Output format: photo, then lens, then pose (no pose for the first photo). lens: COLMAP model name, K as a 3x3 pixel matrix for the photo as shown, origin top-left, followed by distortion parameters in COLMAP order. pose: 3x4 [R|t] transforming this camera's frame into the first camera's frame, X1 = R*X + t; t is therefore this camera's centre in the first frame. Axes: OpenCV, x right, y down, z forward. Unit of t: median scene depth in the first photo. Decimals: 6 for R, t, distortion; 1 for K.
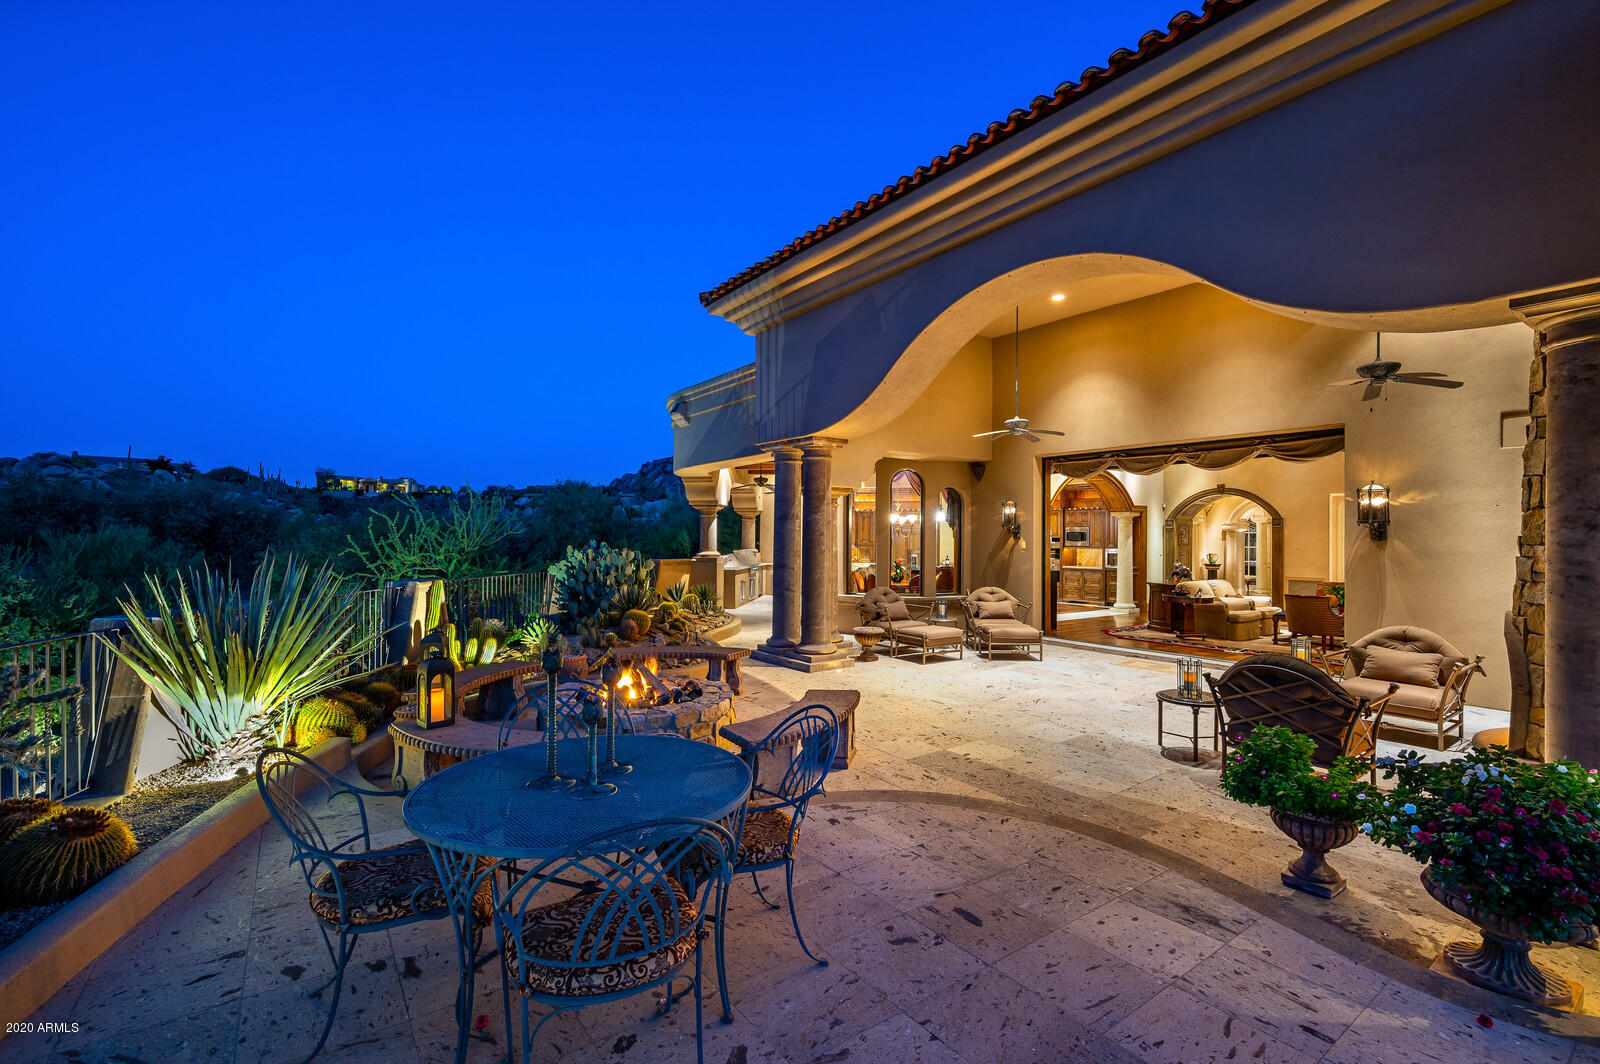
lens RADIAL K [[690.4, 0, 794.7], [0, 690.4, 537.0], [0, 0, 1]] dist [-0.000078, 0.000253]
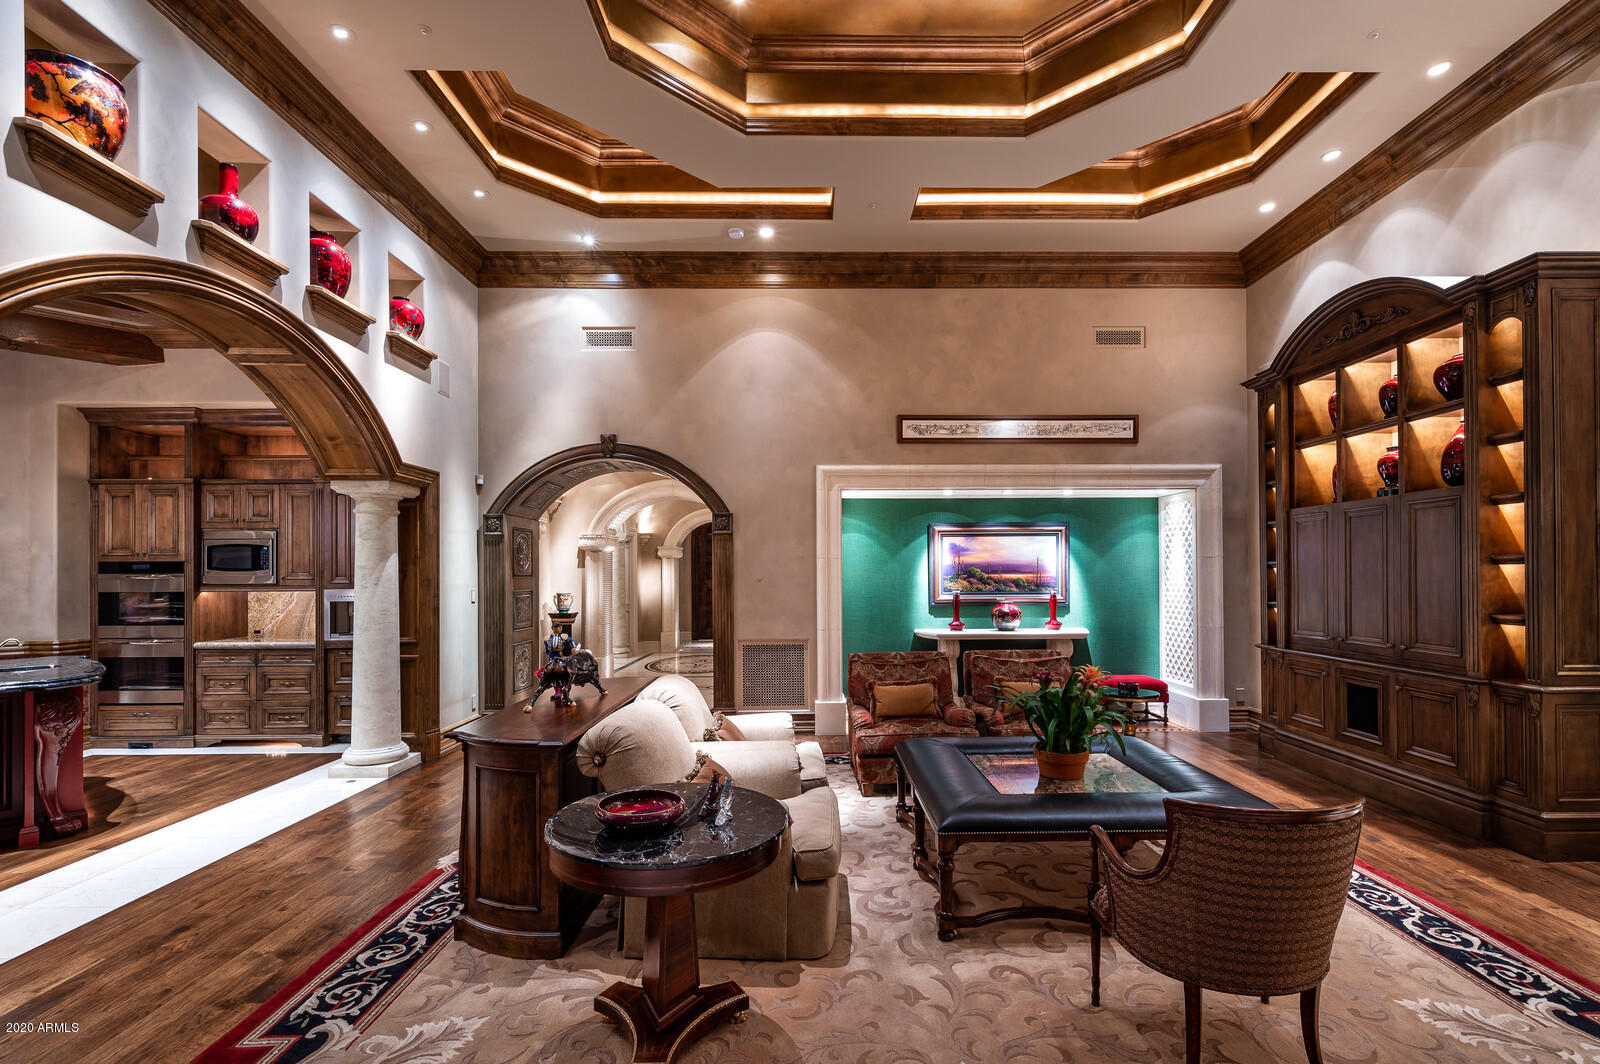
lens RADIAL K [[732.7, 0, 817.9], [0, 732.7, 569.1], [0, 0, 1]] dist [-0.002759, 0.000996]
pose [[0.571900, -0.003004, 0.820318, 0.283846], [0.009214, 0.999954, -0.002762, 0.009620], [-0.820272, 0.009138, 0.571901, 0.567550]]
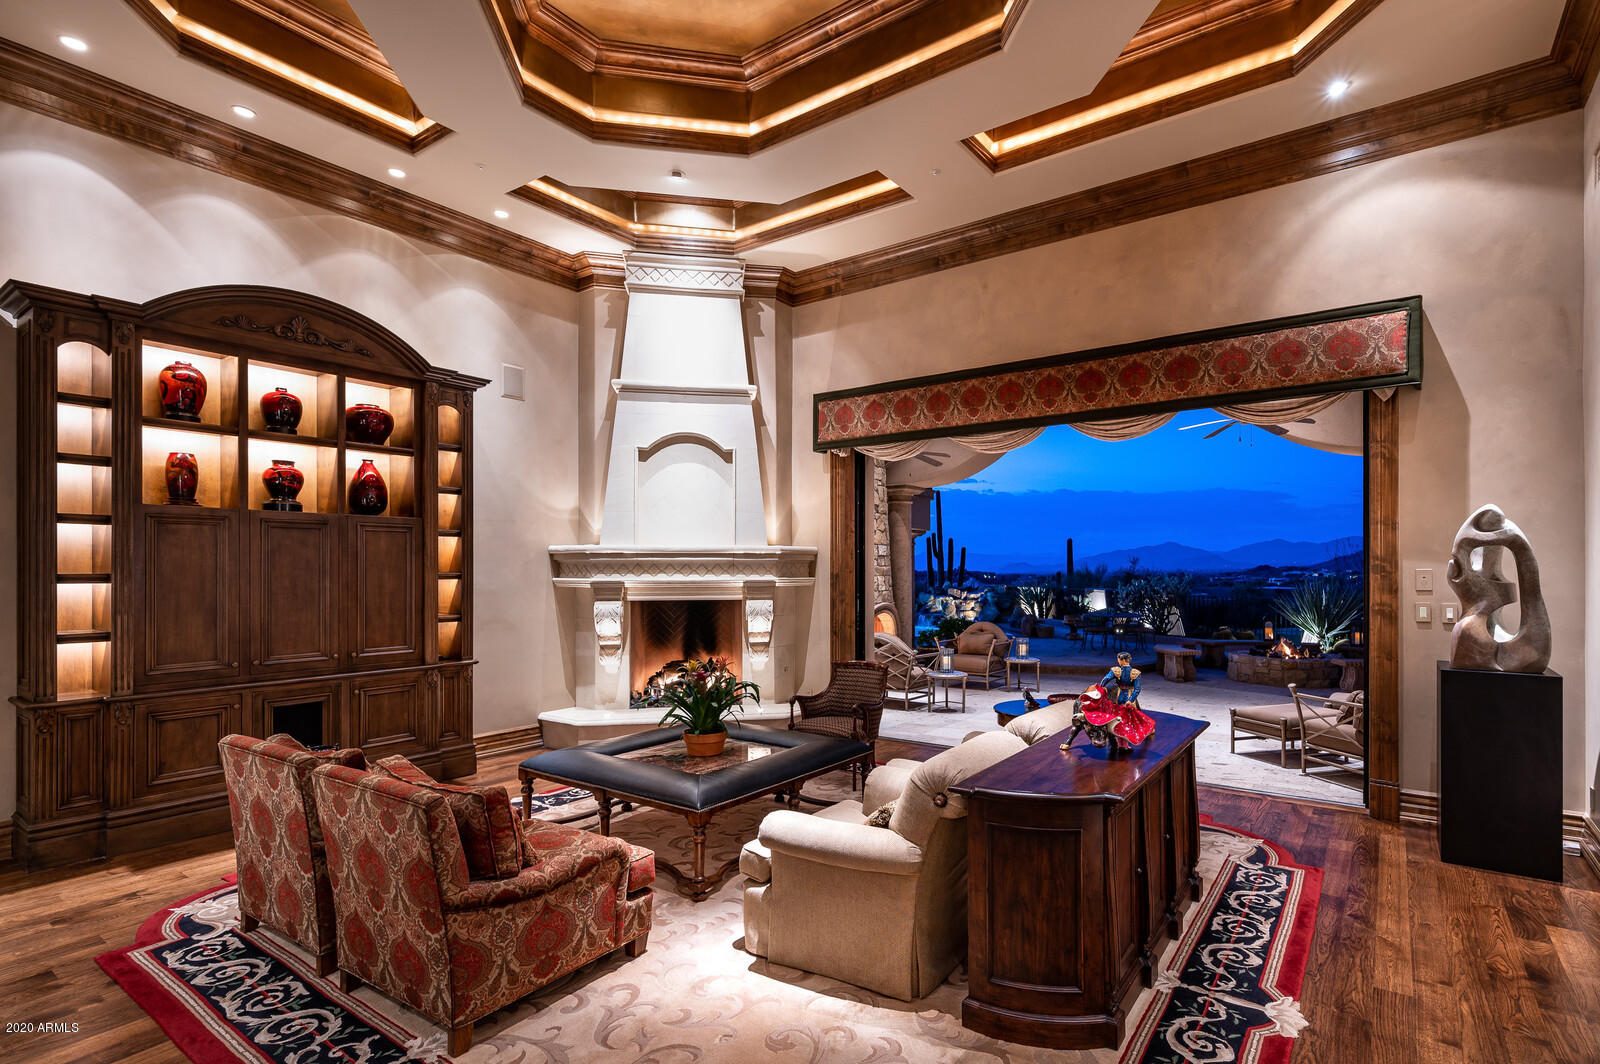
lens RADIAL K [[773.5, 0, 866.5], [0, 773.5, 567.0], [0, 0, 1]] dist [0.002863, -0.000477]
pose [[-0.938293, -0.007115, -0.345768, 0.551346], [-0.005195, 0.999966, -0.006481, 0.005128], [0.345803, -0.004285, -0.938297, 0.923204]]
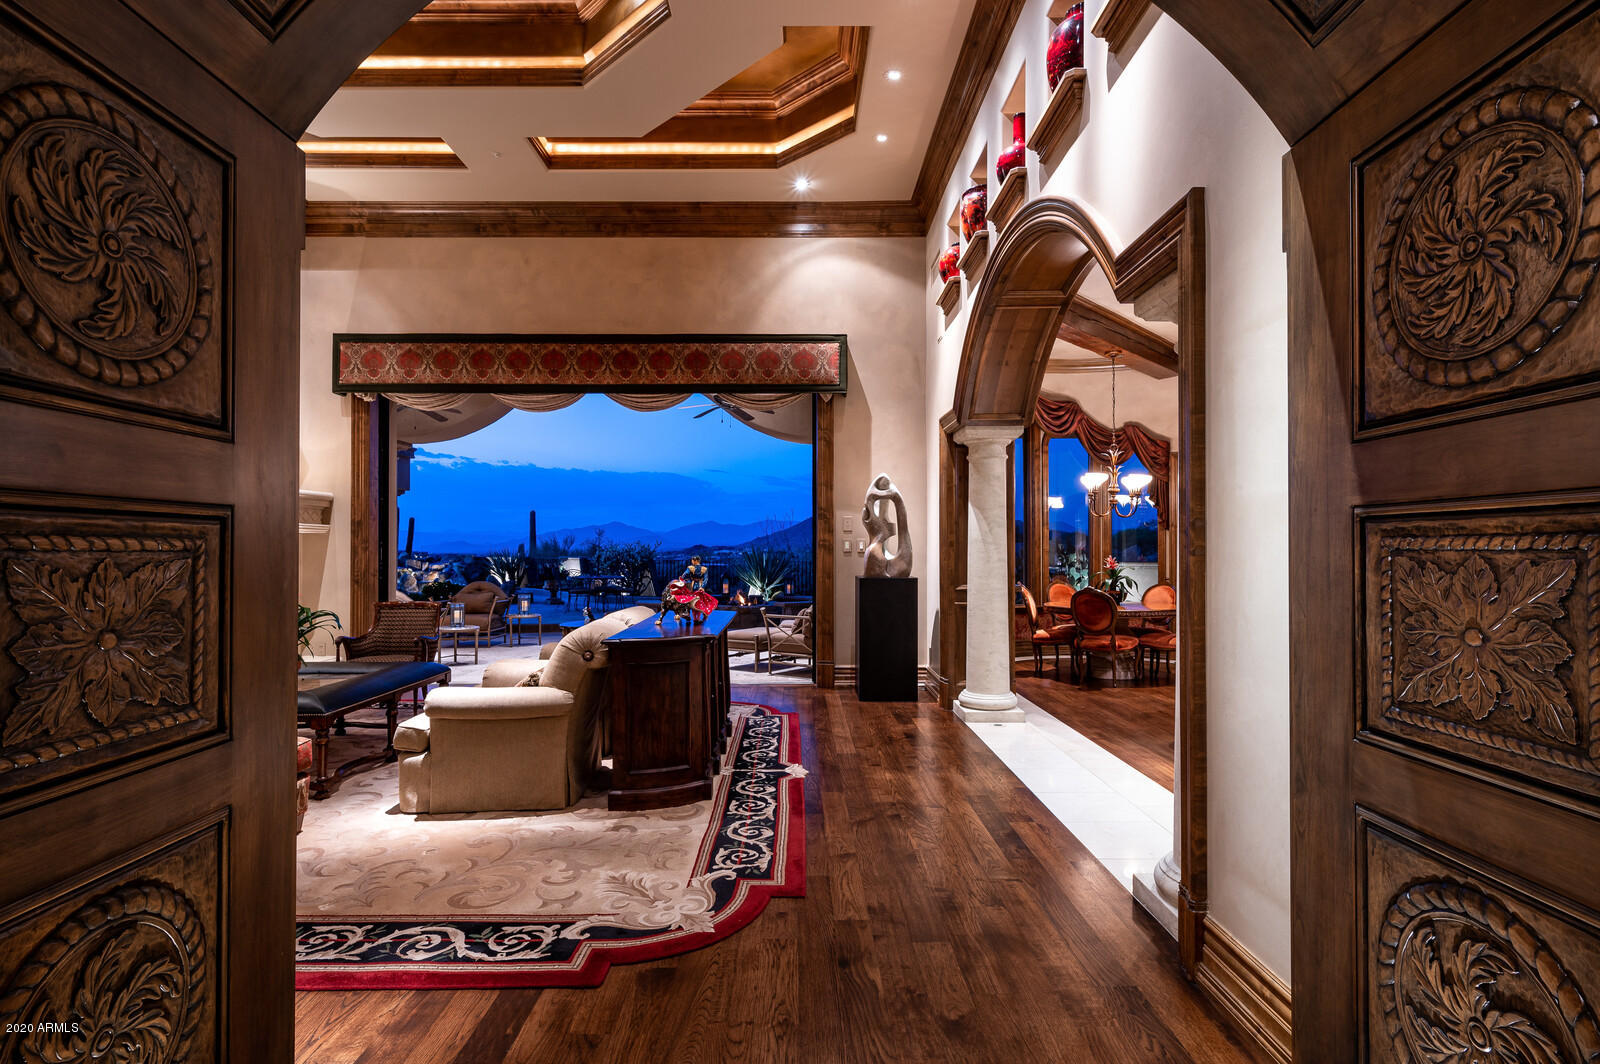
lens RADIAL K [[797.7, 0, 810.2], [0, 797.7, 539.9], [0, 0, 1]] dist [0.001760, -0.000480]
pose [[-0.568184, -0.015027, -0.822764, 0.637073], [-0.001800, 0.999854, -0.017018, 0.024000], [0.822899, -0.008189, -0.568128, 0.961130]]
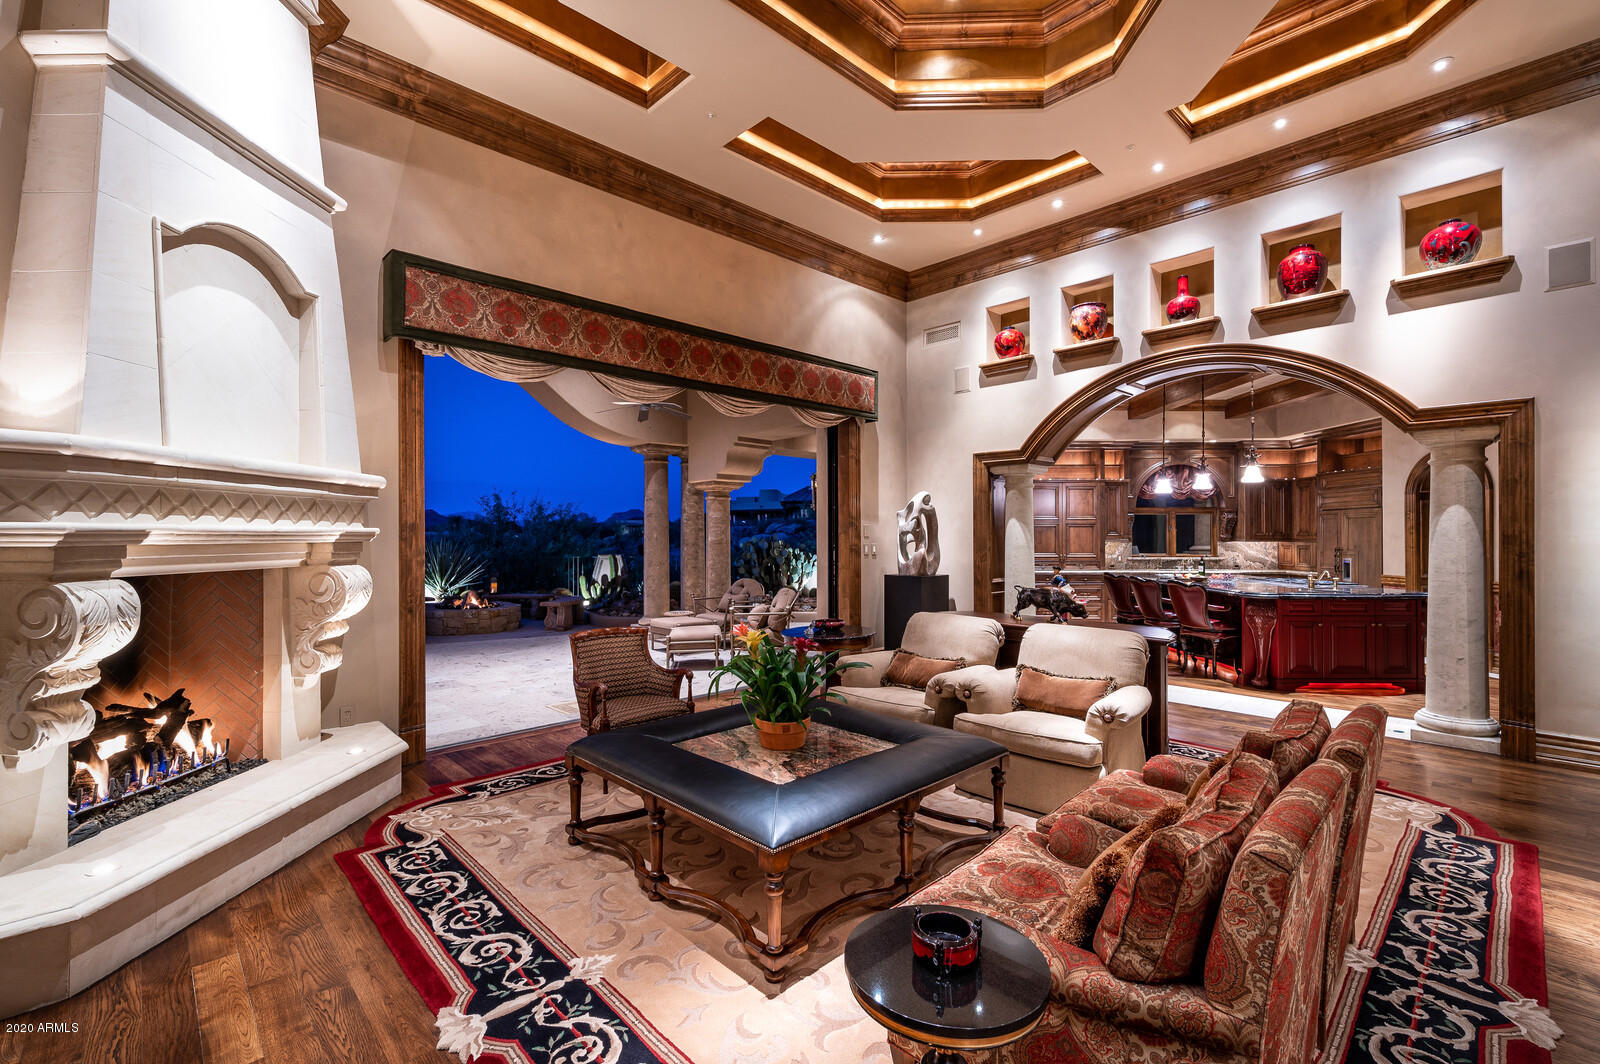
lens RADIAL K [[690.4, 0, 813.8], [0, 690.4, 530.8], [0, 0, 1]] dist [-0.000078, 0.000253]
pose [[0.148830, -0.013957, -0.988764, 0.705392], [0.002979, 0.999902, -0.013665, 0.013410], [0.988858, -0.000912, 0.148857, 0.616169]]
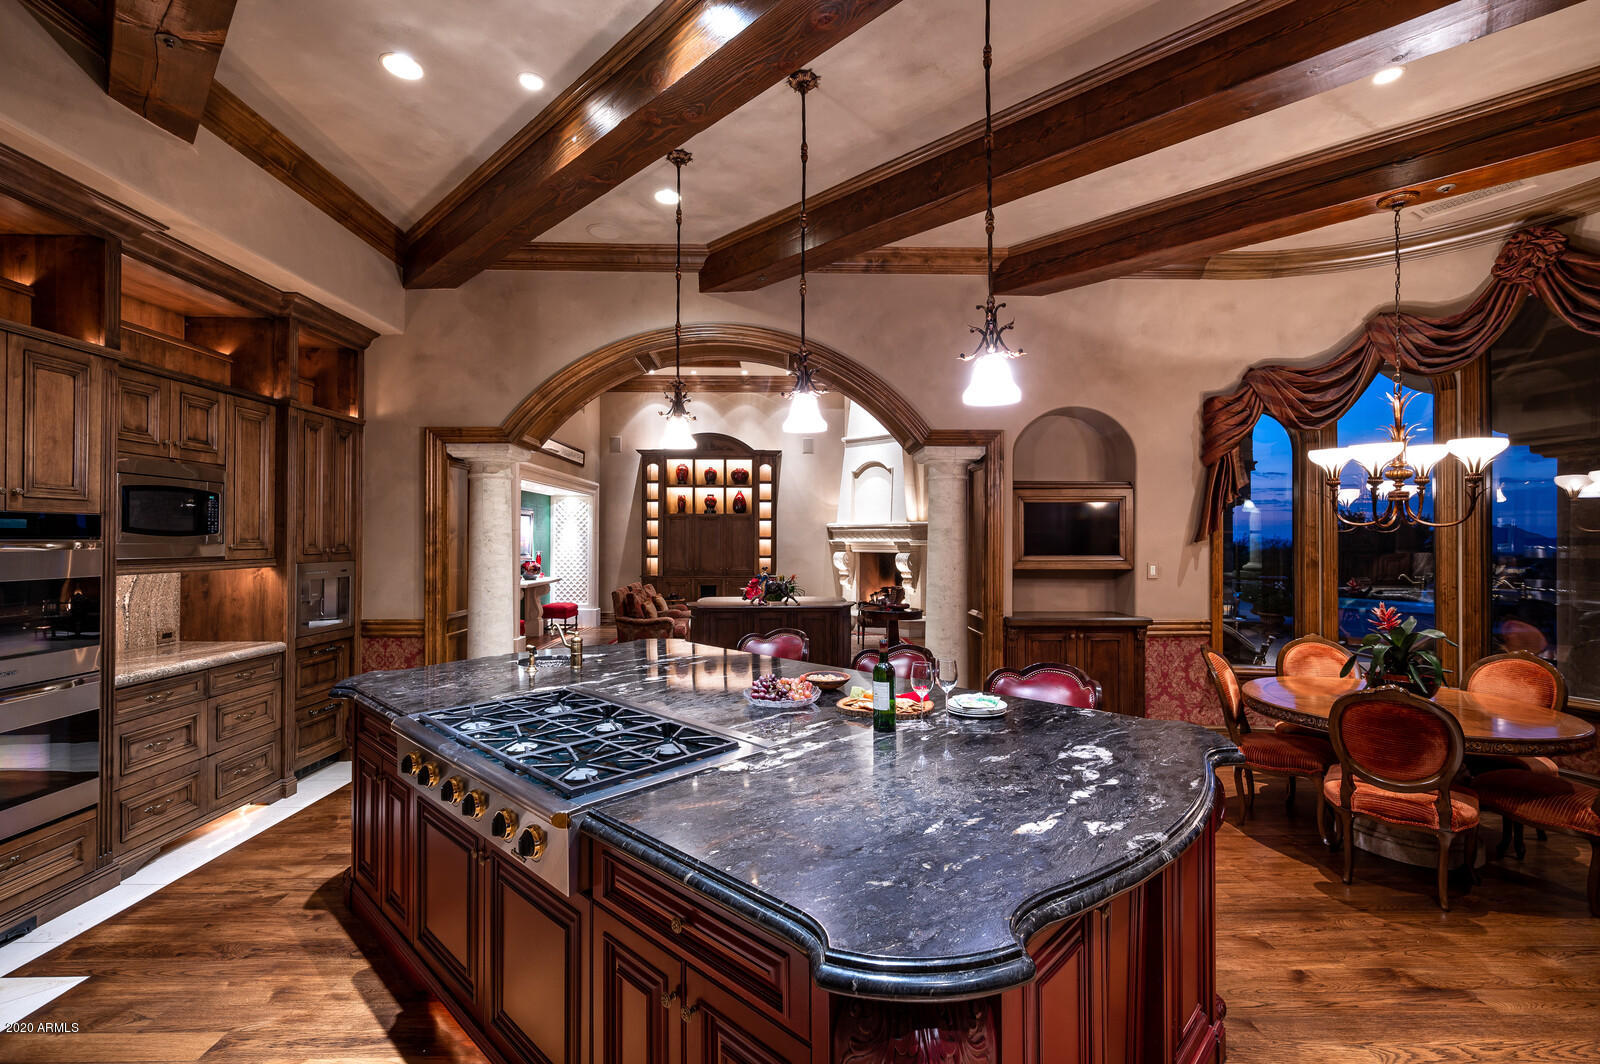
lens RADIAL K [[715.6, 0, 806.3], [0, 715.6, 533.1], [0, 0, 1]] dist [0.013028, 0.000064]
pose [[-0.827495, -0.003770, 0.561460, 0.149099], [-0.007612, 0.999961, -0.004505, 0.005601], [-0.561421, -0.008001, -0.827492, 1.125221]]
